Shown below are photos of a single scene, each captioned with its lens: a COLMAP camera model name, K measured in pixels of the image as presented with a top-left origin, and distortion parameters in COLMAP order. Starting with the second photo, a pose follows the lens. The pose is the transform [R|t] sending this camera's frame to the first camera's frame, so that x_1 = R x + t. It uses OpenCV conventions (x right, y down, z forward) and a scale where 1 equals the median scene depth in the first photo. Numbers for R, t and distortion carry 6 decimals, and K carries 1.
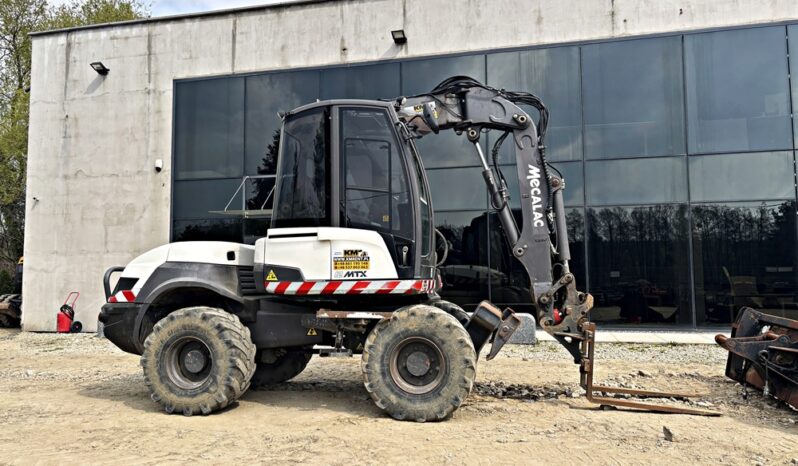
lens RADIAL K [[605.2, 0, 407.8], [0, 605.2, 227.1], [0, 0, 1]] dist [0.041589, -0.042468]
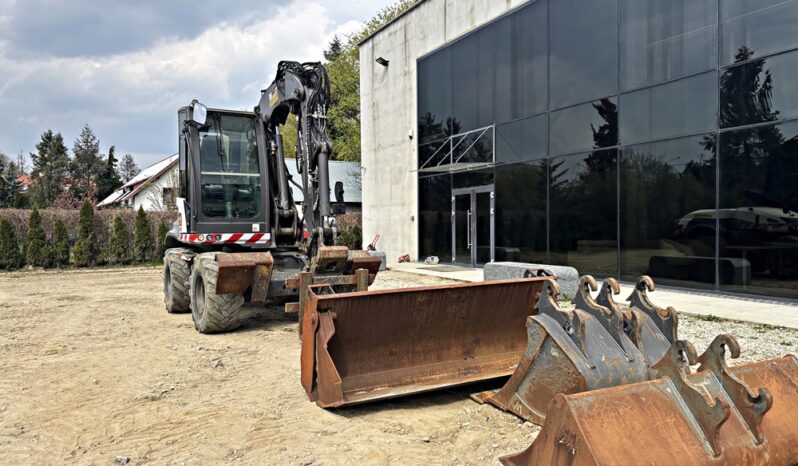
lens RADIAL K [[606.9, 0, 403.1], [0, 606.9, 243.4], [0, 0, 1]] dist [0.040955, -0.042917]
pose [[0.652405, 0.021346, -0.757570, 1.142373], [0.073380, 0.993127, 0.091177, 0.012270], [0.754310, -0.115075, 0.646355, 0.365719]]
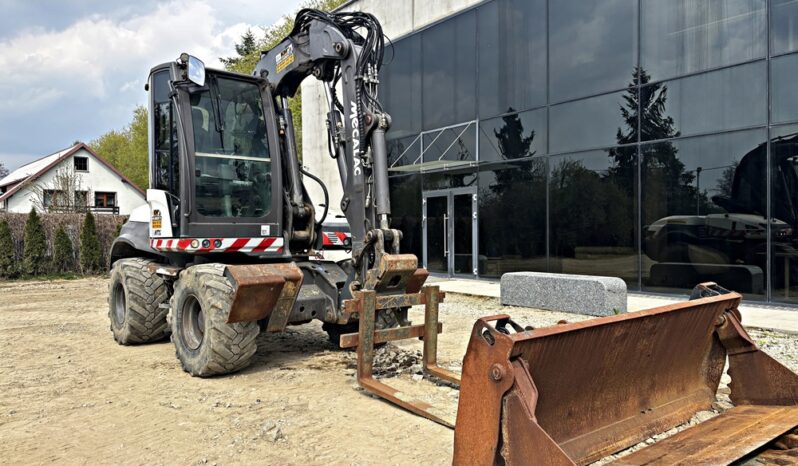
lens RADIAL K [[608.0, 0, 408.5], [0, 608.0, 240.4], [0, 0, 1]] dist [0.034247, -0.031229]
pose [[0.777097, 0.007102, -0.629341, 0.767624], [0.059731, 0.994591, 0.084977, 0.020852], [0.626540, -0.103627, 0.772469, 0.364741]]
